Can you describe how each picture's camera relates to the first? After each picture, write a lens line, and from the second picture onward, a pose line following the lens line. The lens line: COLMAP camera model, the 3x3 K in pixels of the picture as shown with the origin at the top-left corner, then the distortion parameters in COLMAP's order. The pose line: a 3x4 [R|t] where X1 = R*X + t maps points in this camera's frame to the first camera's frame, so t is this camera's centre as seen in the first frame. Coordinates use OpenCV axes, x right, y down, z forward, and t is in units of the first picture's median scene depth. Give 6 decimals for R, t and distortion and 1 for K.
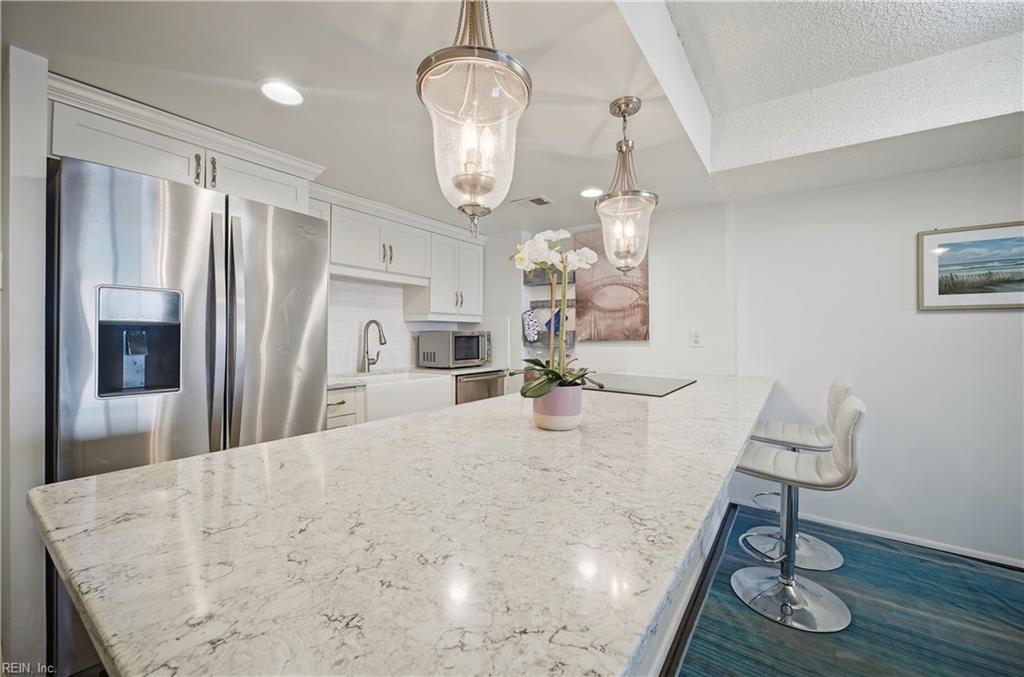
lens RADIAL K [[402.2, 0, 506.0], [0, 402.2, 333.4], [0, 0, 1]] dist [0.000567, 0.000190]
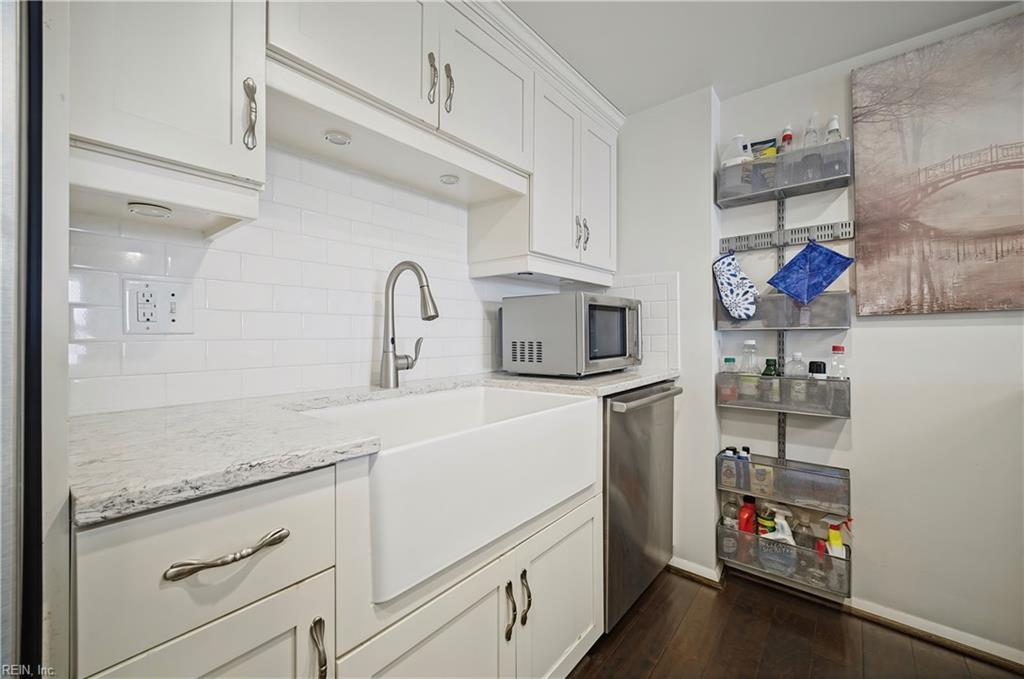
lens RADIAL K [[400.5, 0, 509.4], [0, 400.5, 334.7], [0, 0, 1]] dist [-0.000878, -0.000130]
pose [[0.996750, -0.005157, -0.080387, -0.178200], [0.005603, 0.999970, 0.005315, 0.036904], [0.080357, -0.005748, 0.996750, 0.554782]]
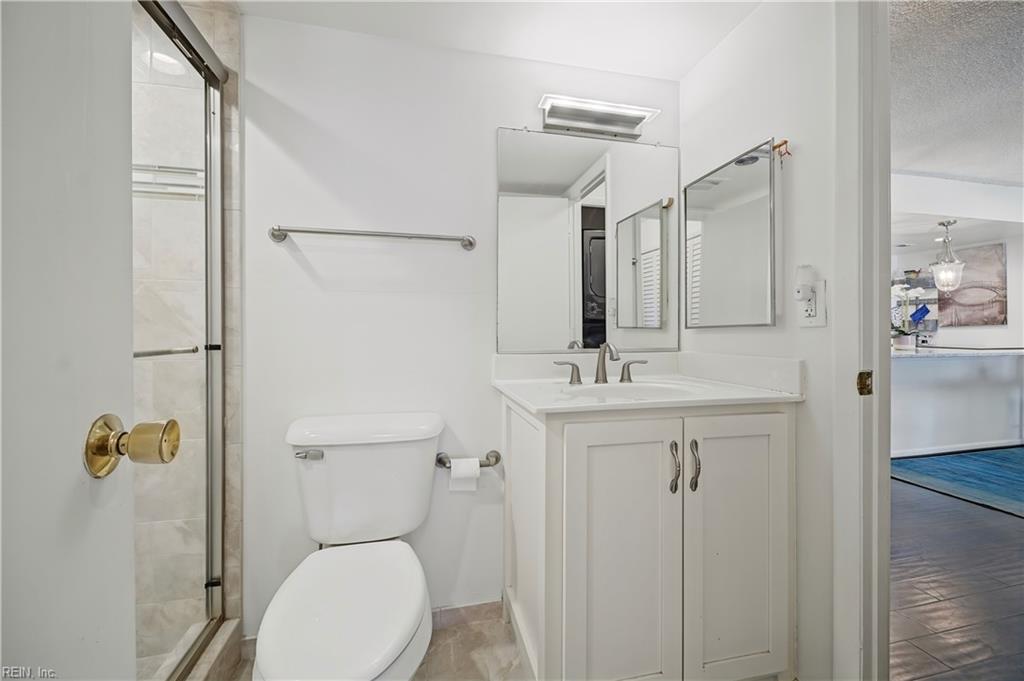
lens RADIAL K [[400.5, 0, 509.4], [0, 400.5, 335.7], [0, 0, 1]] dist [-0.000878, -0.000130]
pose [[0.750781, -0.000352, -0.660552, -0.042629], [0.007370, 0.999942, 0.007844, 0.031334], [0.660511, -0.010757, 0.750740, -1.222341]]
